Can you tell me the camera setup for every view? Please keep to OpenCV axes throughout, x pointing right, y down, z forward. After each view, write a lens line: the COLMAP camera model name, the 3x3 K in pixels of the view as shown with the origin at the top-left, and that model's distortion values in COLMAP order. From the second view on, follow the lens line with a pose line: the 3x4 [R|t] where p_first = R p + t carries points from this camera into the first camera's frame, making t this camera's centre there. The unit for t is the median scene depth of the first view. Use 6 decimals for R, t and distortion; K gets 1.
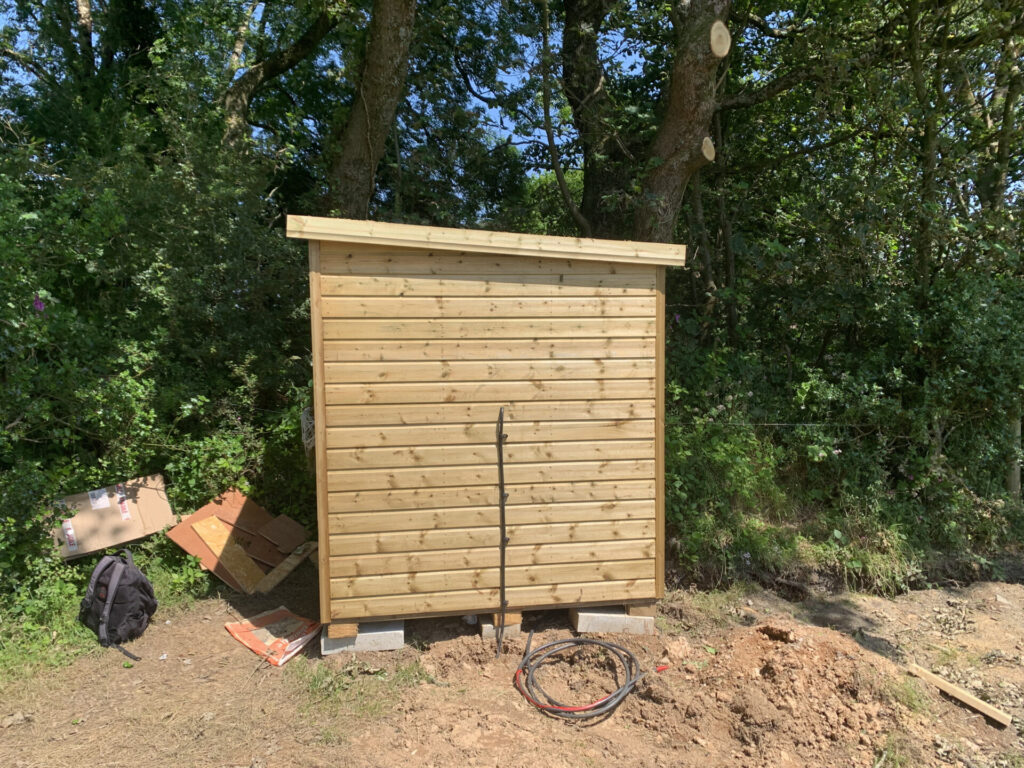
lens RADIAL K [[775.4, 0, 512.0], [0, 775.4, 384.0], [0, 0, 1]] dist [0.030595, -0.002821]
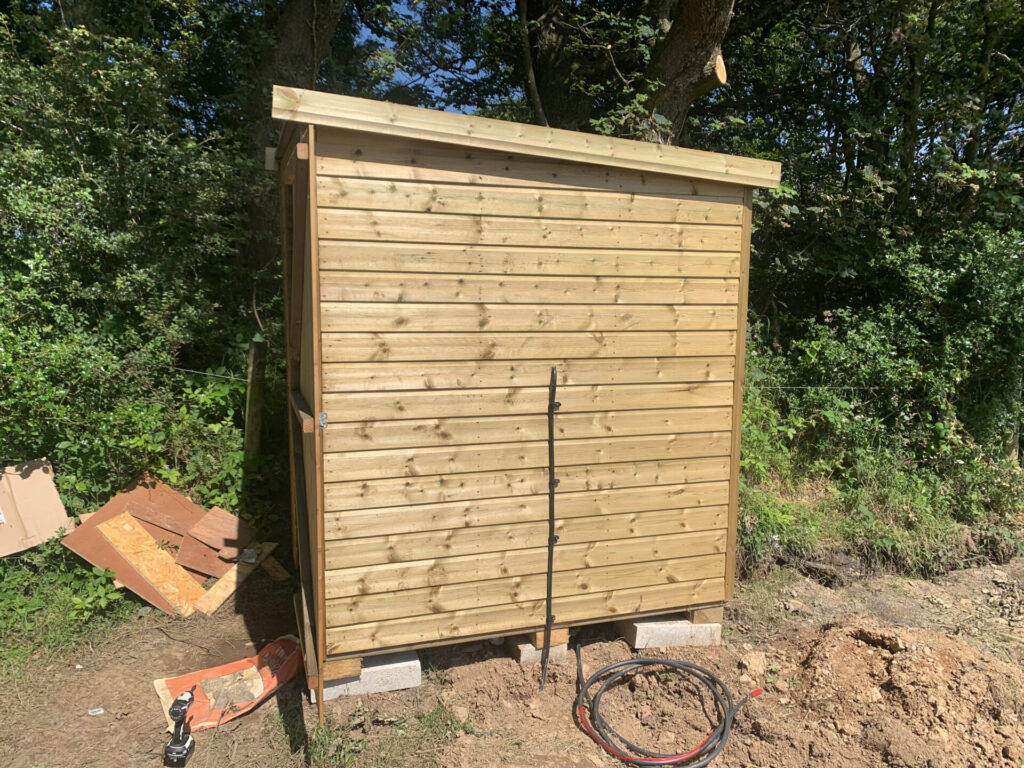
lens RADIAL K [[775.4, 0, 512.0], [0, 775.4, 384.0], [0, 0, 1]] dist [0.030595, -0.002821]
pose [[0.984816, -0.002040, 0.173588, -0.182295], [-0.006013, 0.998930, 0.045853, 0.012179], [-0.173496, -0.046201, 0.983750, 0.253760]]
